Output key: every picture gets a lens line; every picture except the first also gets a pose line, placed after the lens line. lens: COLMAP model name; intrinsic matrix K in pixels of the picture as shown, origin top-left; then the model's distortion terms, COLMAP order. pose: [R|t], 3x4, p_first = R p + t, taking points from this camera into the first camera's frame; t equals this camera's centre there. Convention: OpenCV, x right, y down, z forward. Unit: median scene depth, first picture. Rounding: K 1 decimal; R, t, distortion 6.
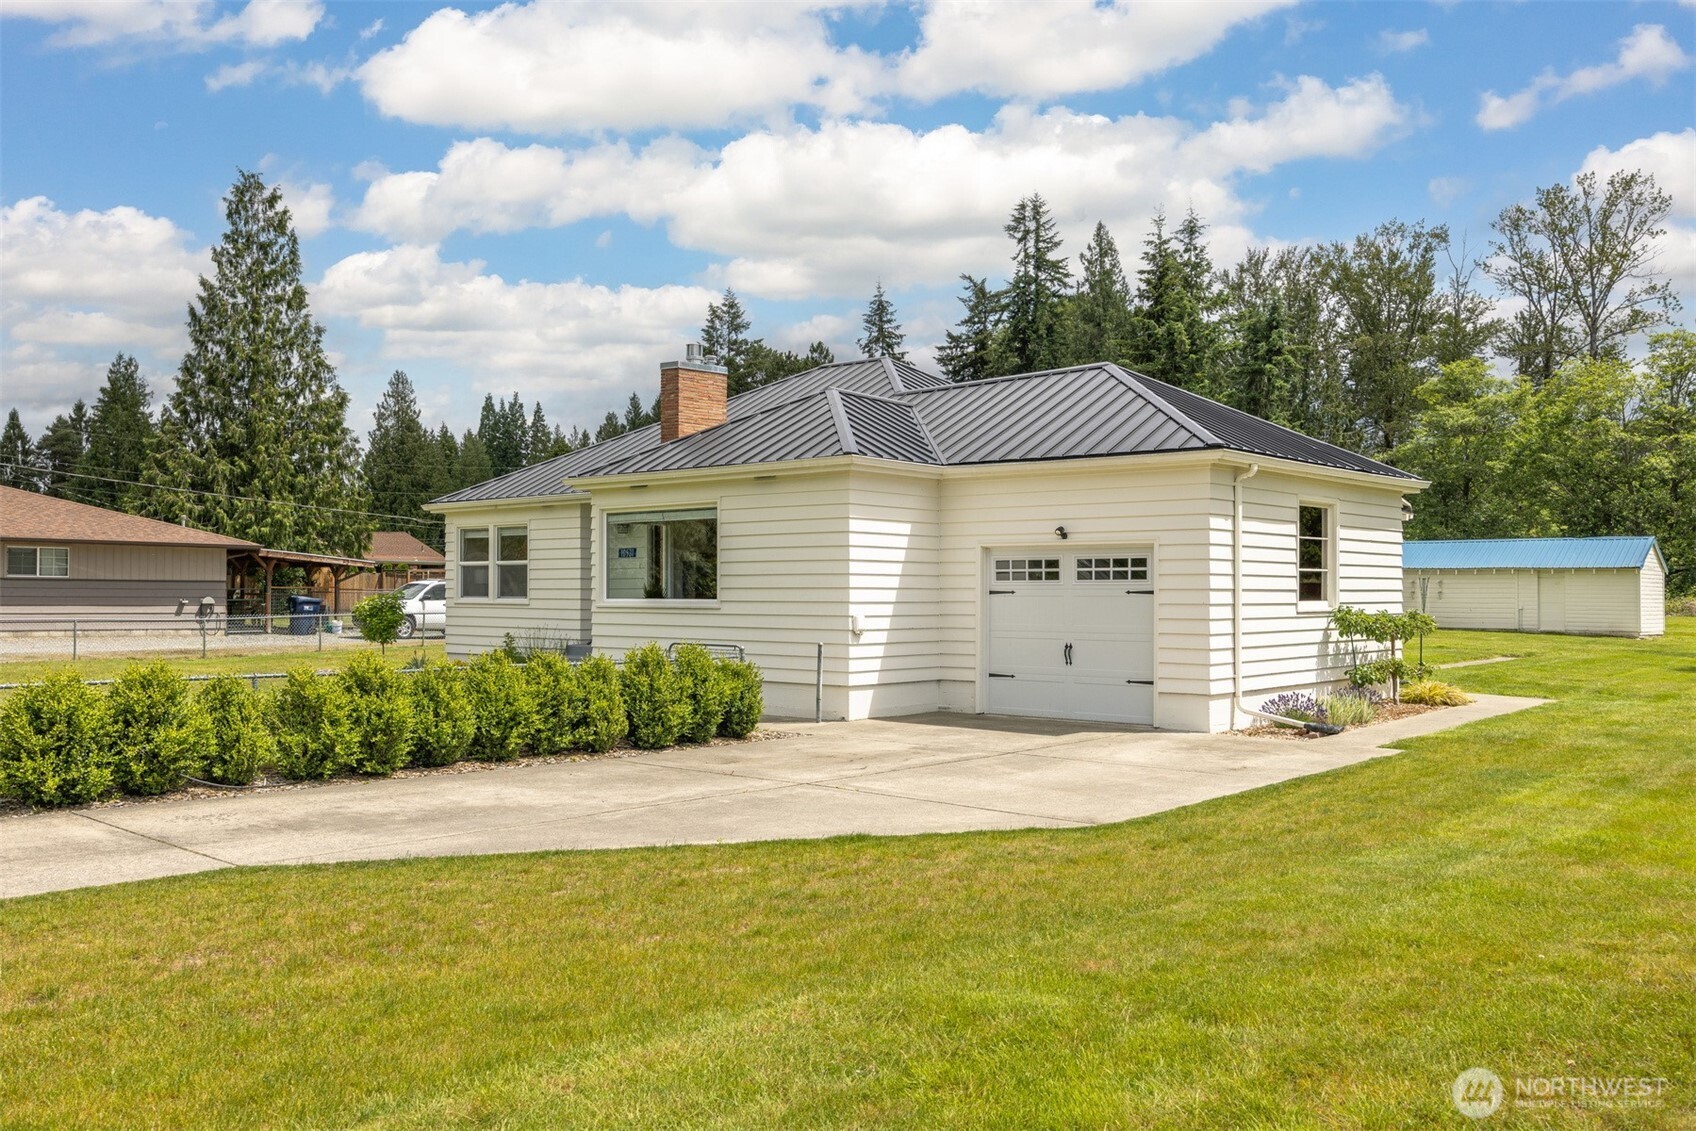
lens RADIAL K [[1370.3, 0, 848.1], [0, 1370.3, 564.5], [0, 0, 1]] dist [-0.003609, 0.000057]
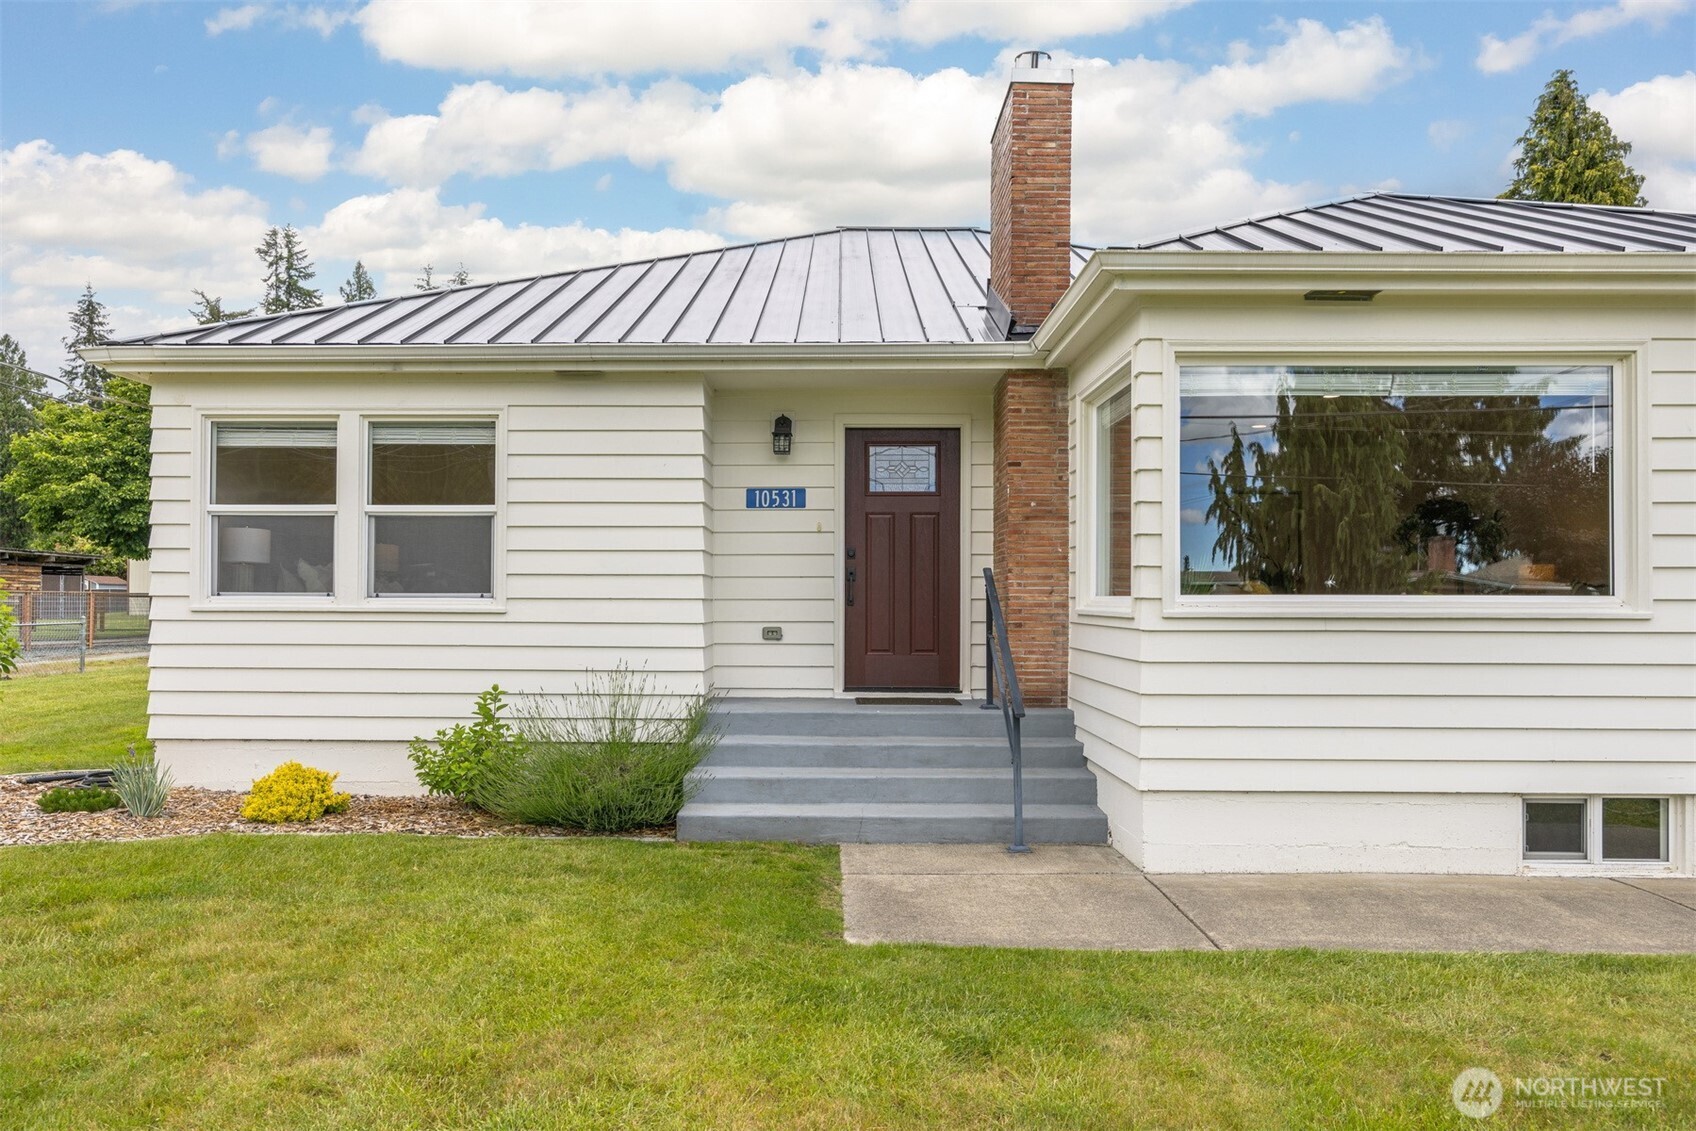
lens RADIAL K [[1061.1, 0, 843.8], [0, 1061.1, 577.8], [0, 0, 1]] dist [-0.000145, -0.000036]
pose [[0.770486, 0.013313, 0.637318, -0.356747], [-0.011648, 0.999909, -0.006806, 0.019669], [-0.637351, -0.002180, 0.770571, 0.686647]]
